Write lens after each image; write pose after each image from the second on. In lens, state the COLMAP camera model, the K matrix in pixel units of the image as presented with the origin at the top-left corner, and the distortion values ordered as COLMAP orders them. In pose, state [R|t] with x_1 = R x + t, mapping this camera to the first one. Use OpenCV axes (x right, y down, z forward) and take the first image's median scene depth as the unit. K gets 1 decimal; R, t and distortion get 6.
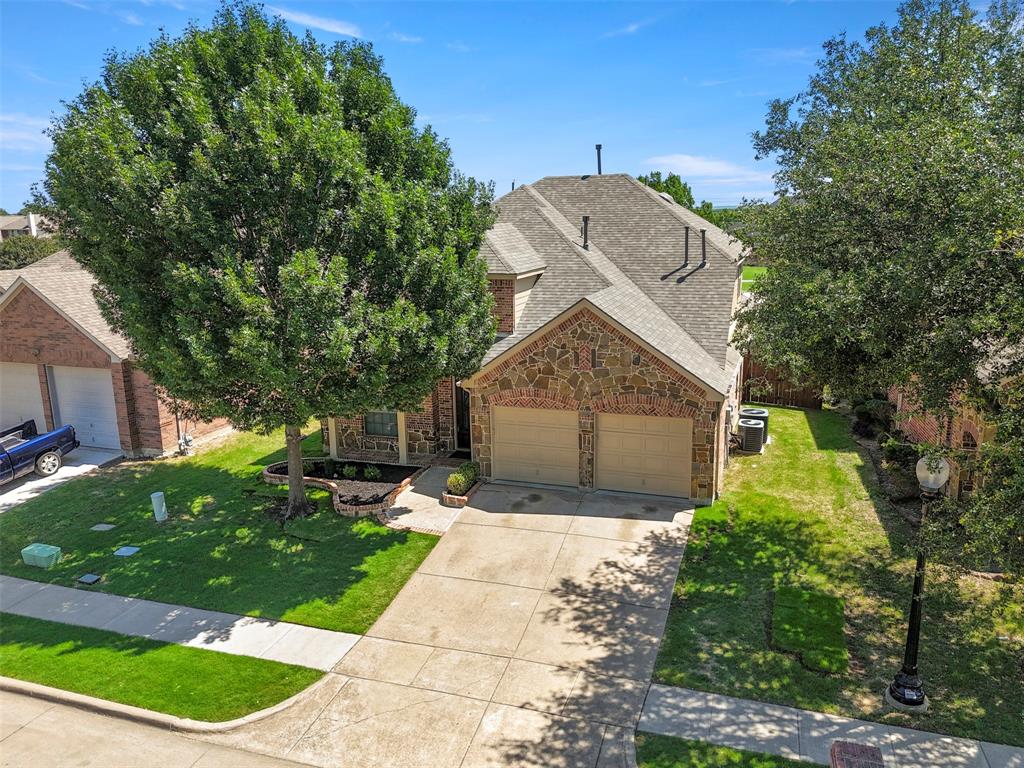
lens RADIAL K [[787.3, 0, 512.0], [0, 787.3, 384.0], [0, 0, 1]] dist [0.066455, -0.051633]
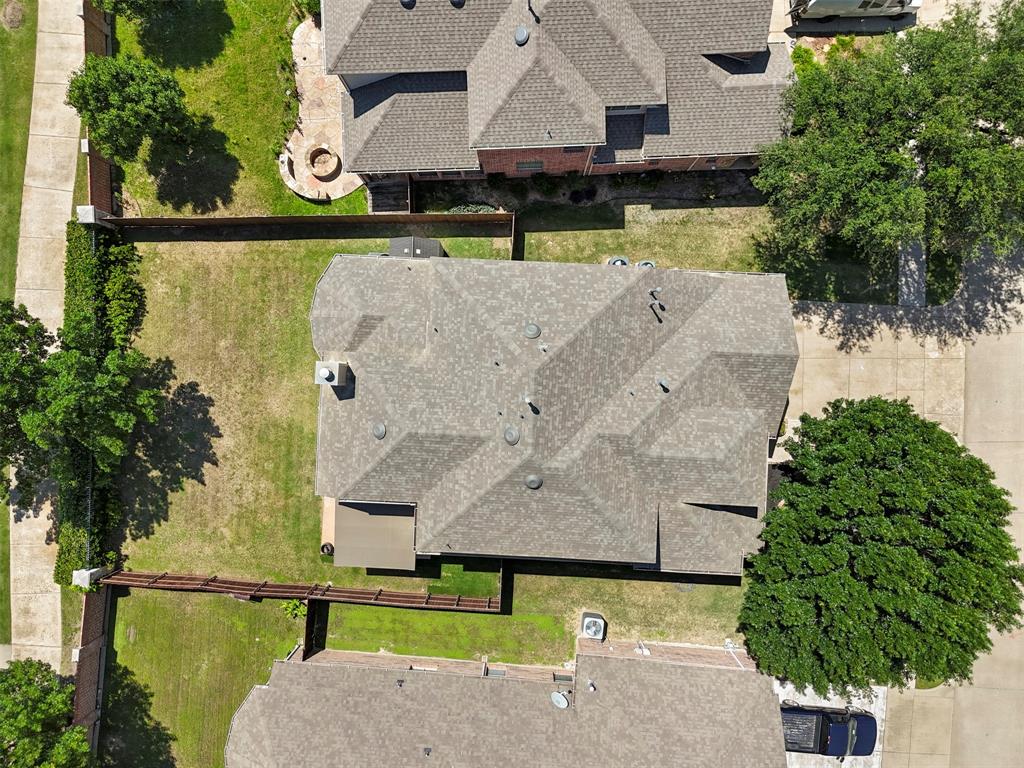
lens RADIAL K [[787.3, 0, 512.0], [0, 787.3, 384.0], [0, 0, 1]] dist [0.066455, -0.051633]
pose [[-0.282928, -0.958992, 0.016924, 0.174071], [0.236604, -0.052683, 0.970177, -1.893854], [-0.929500, 0.278495, 0.241807, 1.185929]]
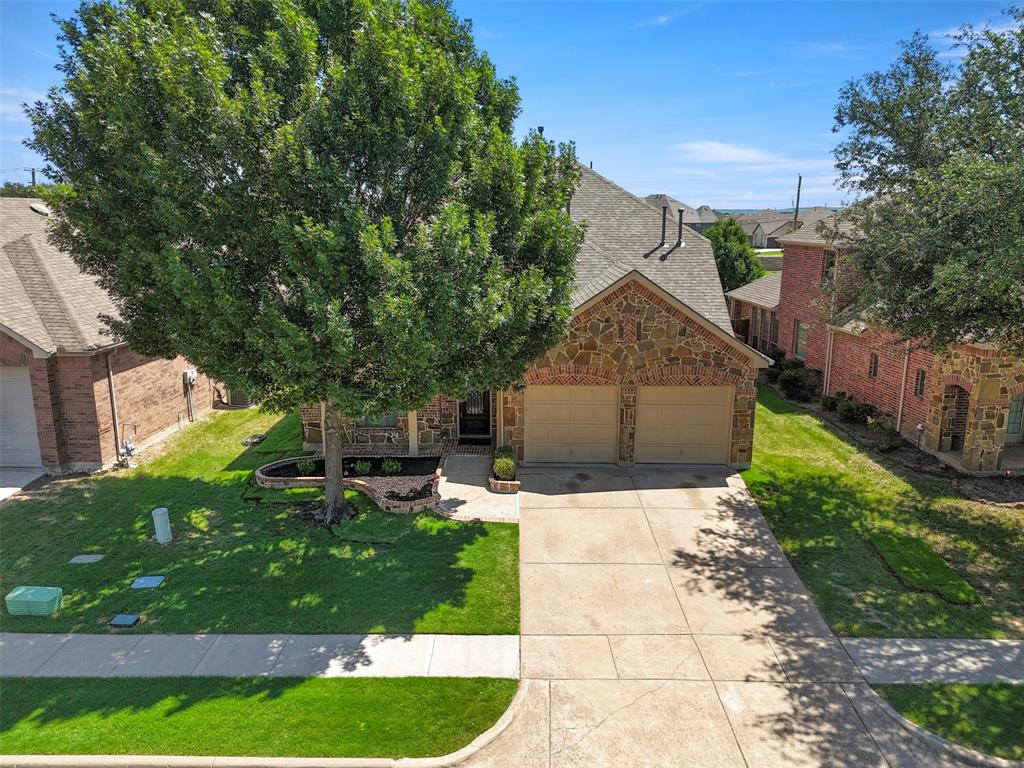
lens RADIAL K [[760.0, 0, 512.0], [0, 760.0, 384.0], [0, 0, 1]] dist [0.073597, -0.059537]
pose [[0.950321, -0.047699, 0.307596, -0.362834], [0.047304, 0.998842, 0.008744, 0.018921], [-0.307657, 0.006241, 0.951477, 0.138465]]
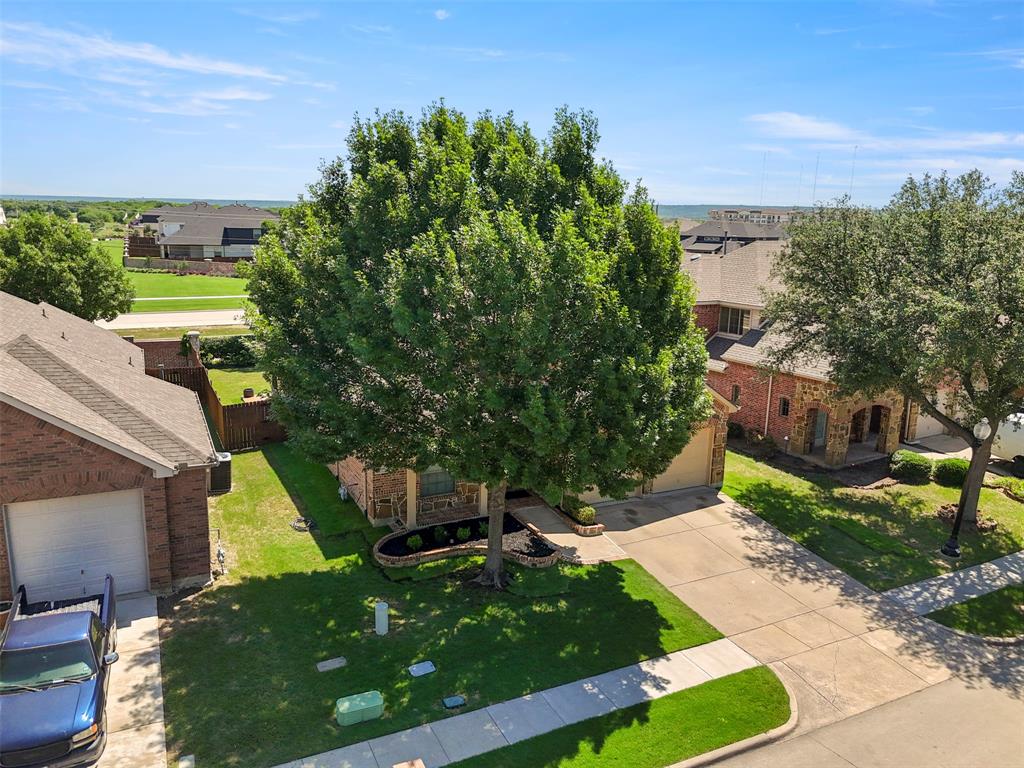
lens RADIAL K [[787.3, 0, 512.0], [0, 787.3, 384.0], [0, 0, 1]] dist [0.066455, -0.051633]
pose [[0.694143, -0.119317, 0.709879, -1.016208], [0.119373, 0.991593, 0.049941, -0.145944], [-0.709870, 0.050074, 0.702550, 0.274414]]
